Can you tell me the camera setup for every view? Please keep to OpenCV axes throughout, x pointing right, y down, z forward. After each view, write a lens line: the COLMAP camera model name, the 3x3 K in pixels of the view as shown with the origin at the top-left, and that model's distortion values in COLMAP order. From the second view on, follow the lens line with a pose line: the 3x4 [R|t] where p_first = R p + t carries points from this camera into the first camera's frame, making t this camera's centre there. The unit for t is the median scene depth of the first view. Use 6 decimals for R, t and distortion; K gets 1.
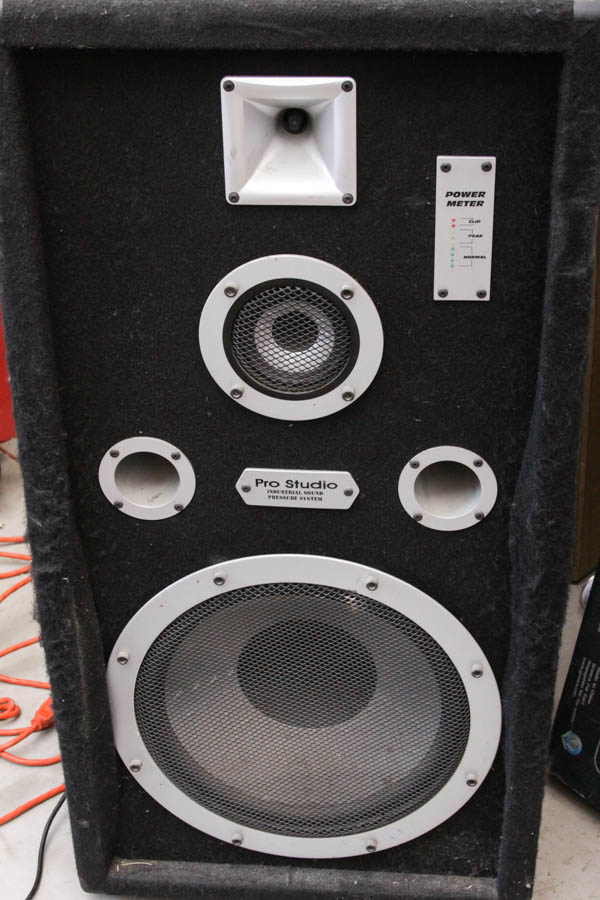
lens RADIAL K [[1530.0, 0, 300.0], [0, 1530.0, 450.0], [0, 0, 1]] dist [-0.079087, 0.120395]
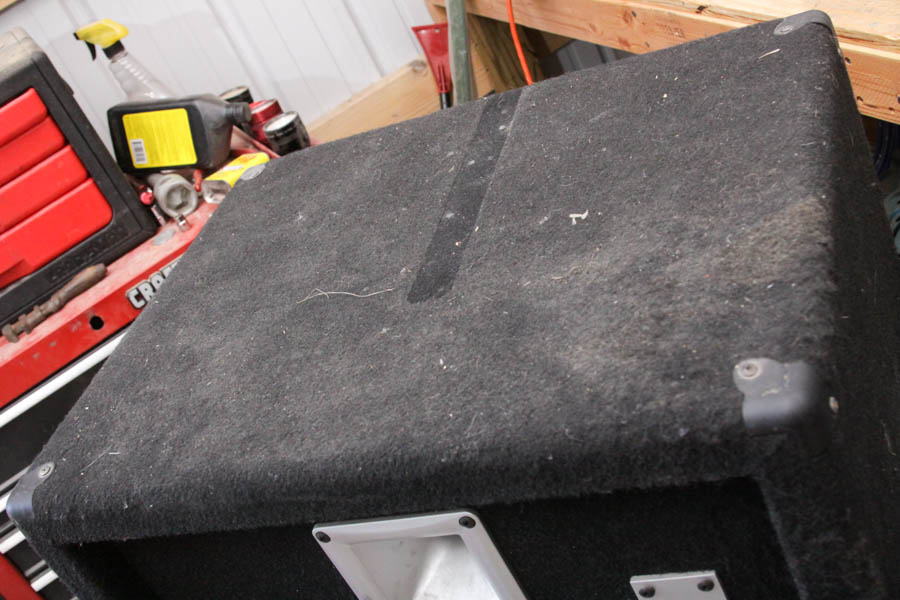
lens RADIAL K [[1131.7, 0, 450.0], [0, 1131.7, 300.0], [0, 0, 1]] dist [-0.115090, -0.005763]
pose [[0.899618, -0.213903, -0.380700, 0.212837], [0.238313, 0.971030, 0.017558, -0.310703], [0.365915, -0.106521, 0.924532, 0.487366]]
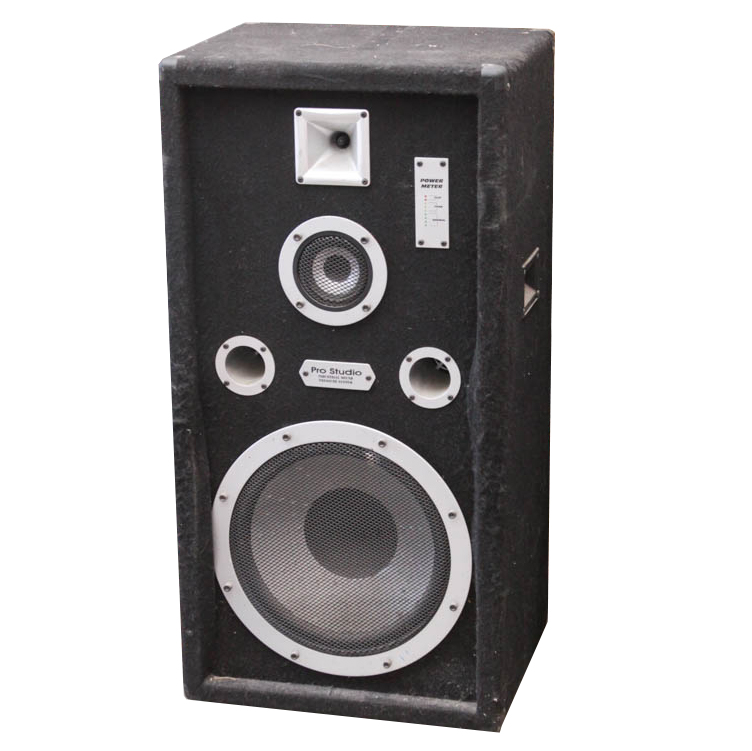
lens RADIAL K [[2109.7, 0, 376.0], [0, 2109.7, 375.5], [0, 0, 1]] dist [0.038413, -0.228234]
pose [[0.986461, 0.052513, -0.155359, 0.395390], [-0.089205, 0.966756, -0.239638, 0.571972], [0.137610, 0.250252, 0.958351, -1.133818]]
